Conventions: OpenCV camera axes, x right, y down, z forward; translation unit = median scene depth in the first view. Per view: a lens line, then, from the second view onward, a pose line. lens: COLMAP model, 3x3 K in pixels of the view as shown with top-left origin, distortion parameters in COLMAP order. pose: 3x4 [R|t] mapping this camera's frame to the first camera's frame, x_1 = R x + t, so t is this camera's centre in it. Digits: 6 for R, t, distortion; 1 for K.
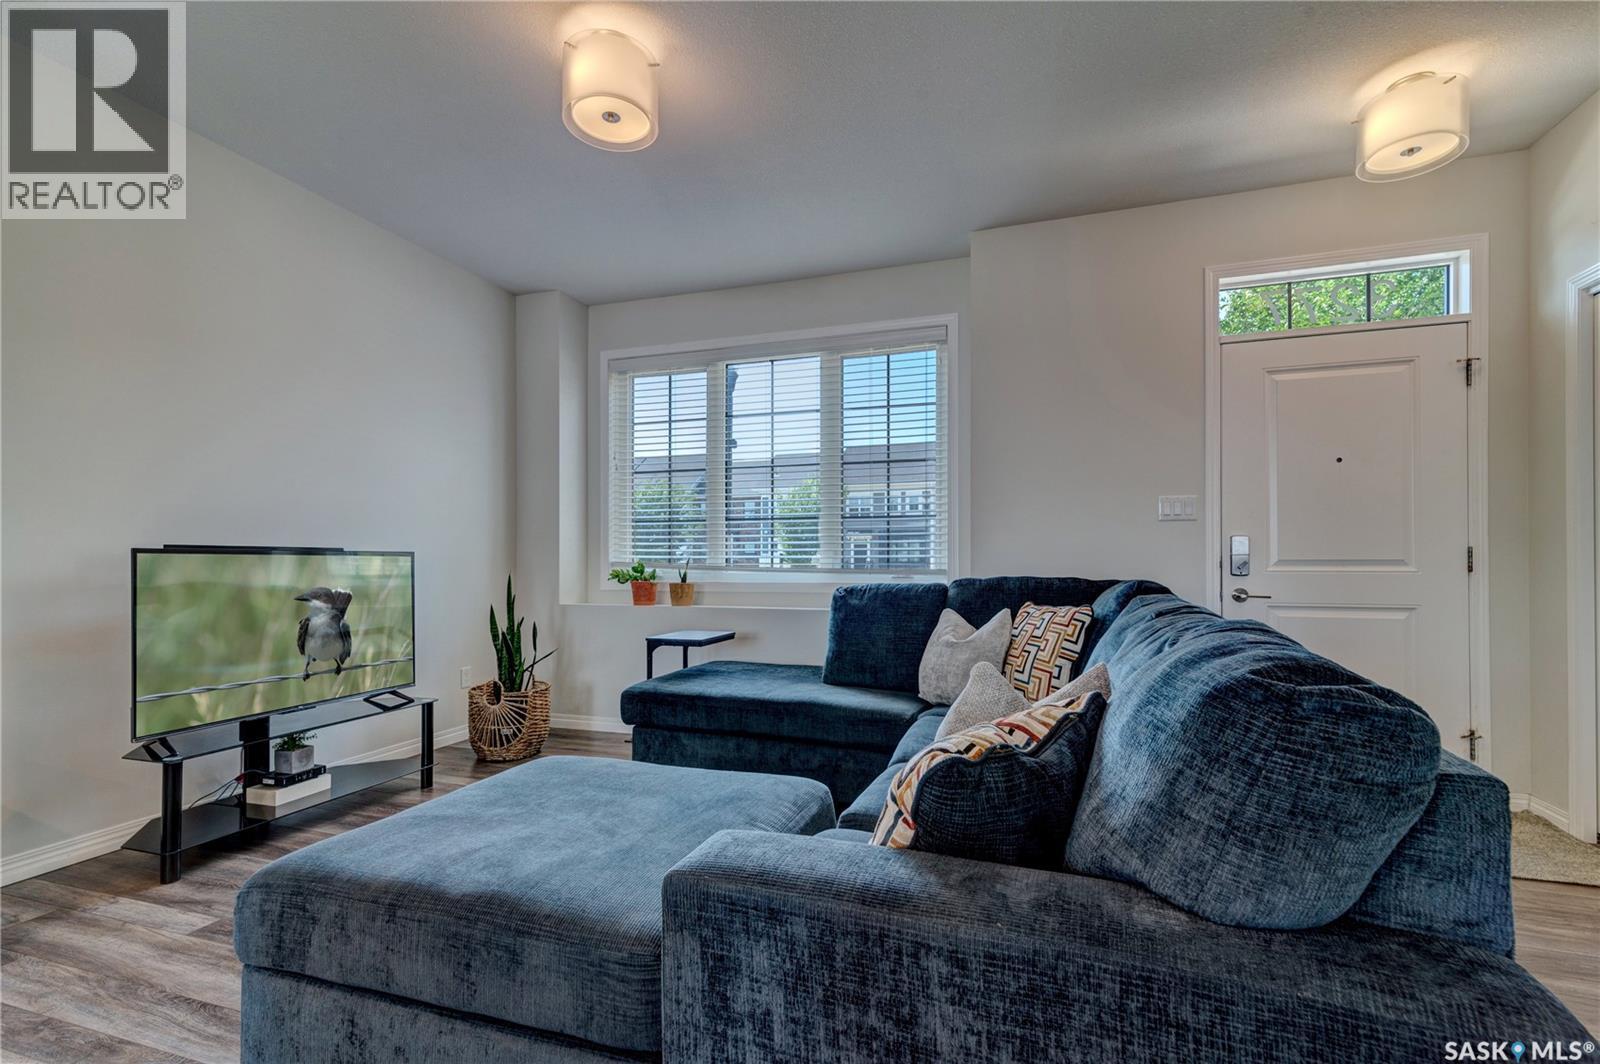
lens RADIAL K [[717.6, 0, 796.8], [0, 717.6, 546.9], [0, 0, 1]] dist [0.012425, 0.001381]
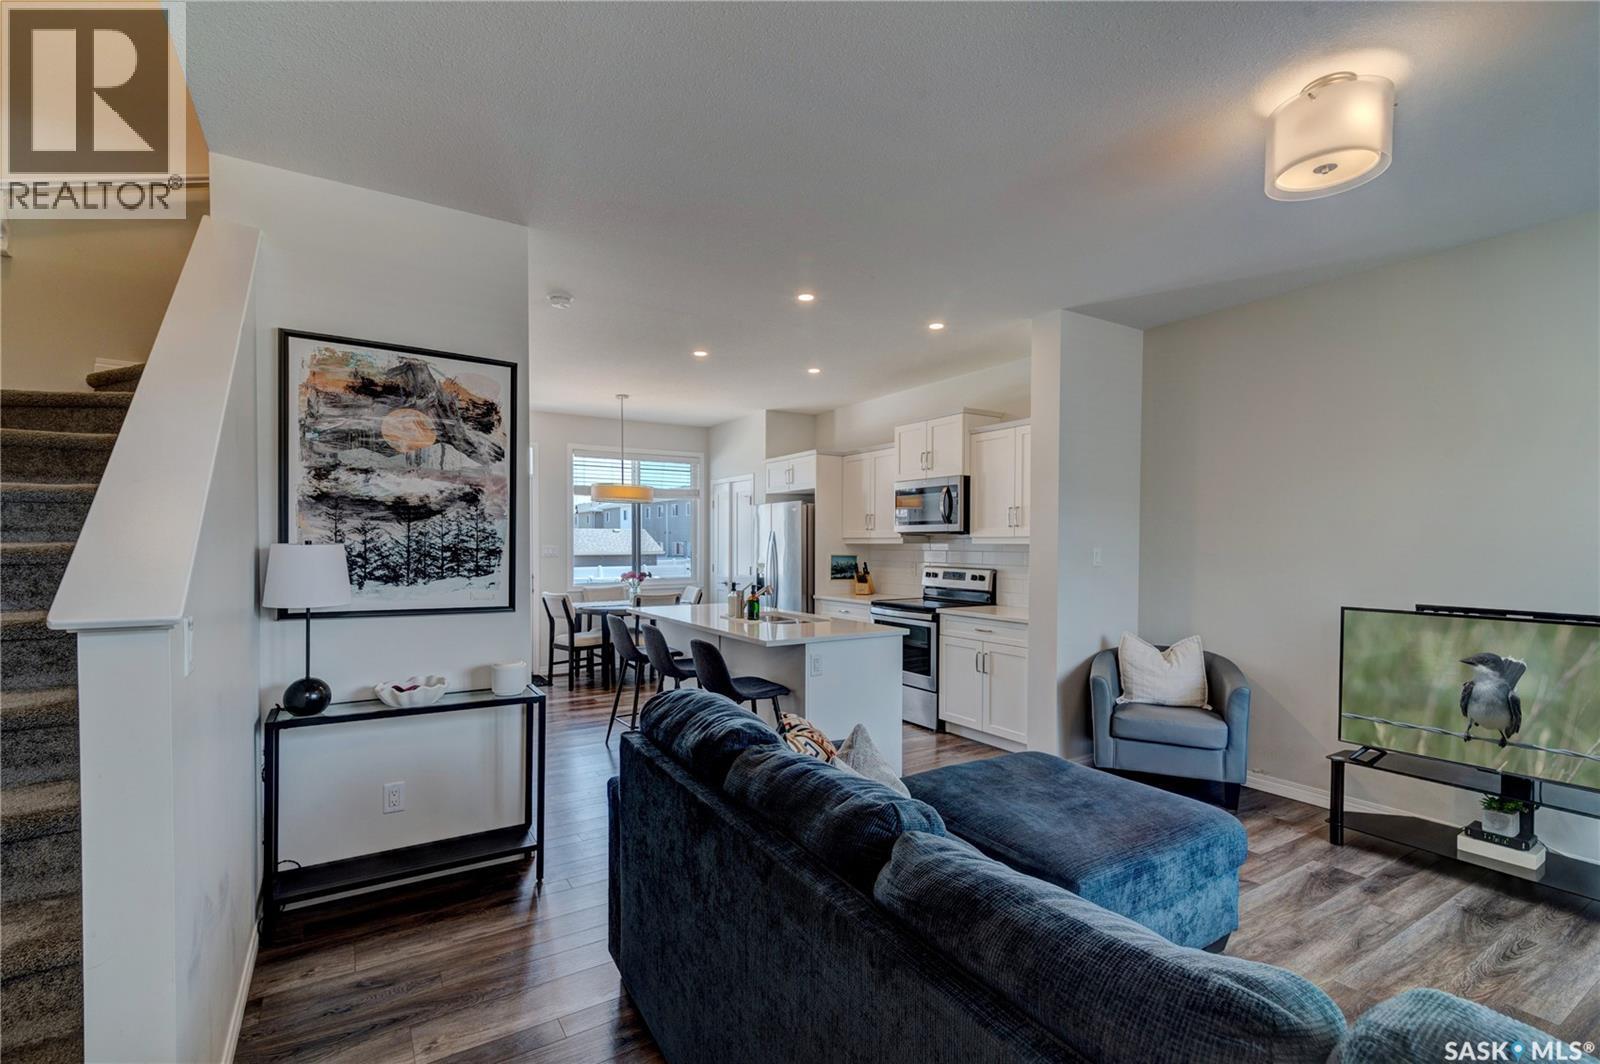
lens RADIAL K [[717.6, 0, 802.0], [0, 717.6, 555.0], [0, 0, 1]] dist [0.012425, 0.001381]
pose [[-0.625997, 0.010679, -0.779752, 0.703123], [0.012383, 0.999916, 0.003753, -0.095476], [0.779727, -0.007307, -0.626077, 0.860992]]
